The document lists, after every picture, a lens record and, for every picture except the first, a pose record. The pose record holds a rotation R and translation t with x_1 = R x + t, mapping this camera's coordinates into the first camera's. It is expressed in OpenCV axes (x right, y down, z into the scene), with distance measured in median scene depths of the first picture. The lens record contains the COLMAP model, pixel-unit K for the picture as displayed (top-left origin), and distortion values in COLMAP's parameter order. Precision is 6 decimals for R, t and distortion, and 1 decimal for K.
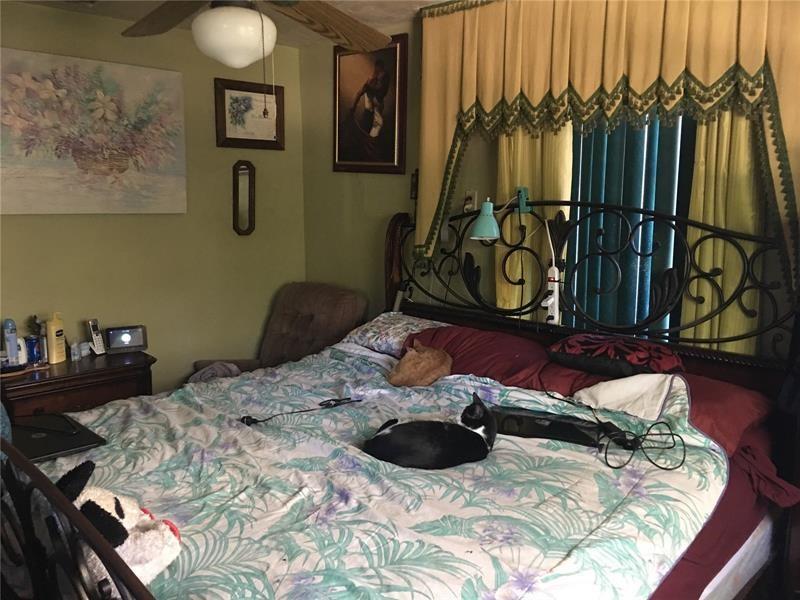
lens RADIAL K [[690.0, 0, 393.7], [0, 690.0, 290.6], [0, 0, 1]] dist [0.089613, -0.086911]
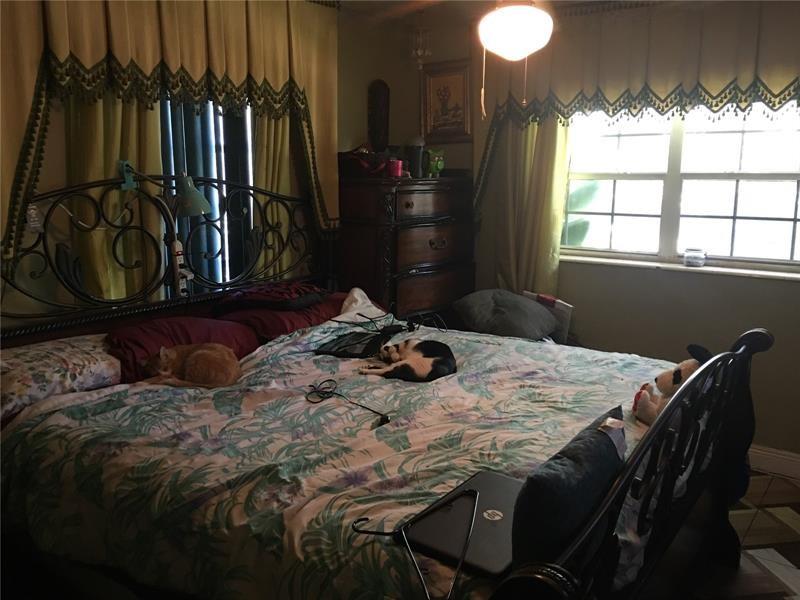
lens RADIAL K [[692.2, 0, 400.0], [0, 692.2, 300.0], [0, 0, 1]] dist [-0.001532, -0.082674]
pose [[-0.182559, -0.166704, 0.968959, -0.941931], [0.146343, 0.969936, 0.194444, -0.114636], [-0.972243, 0.177298, -0.152674, 0.992808]]
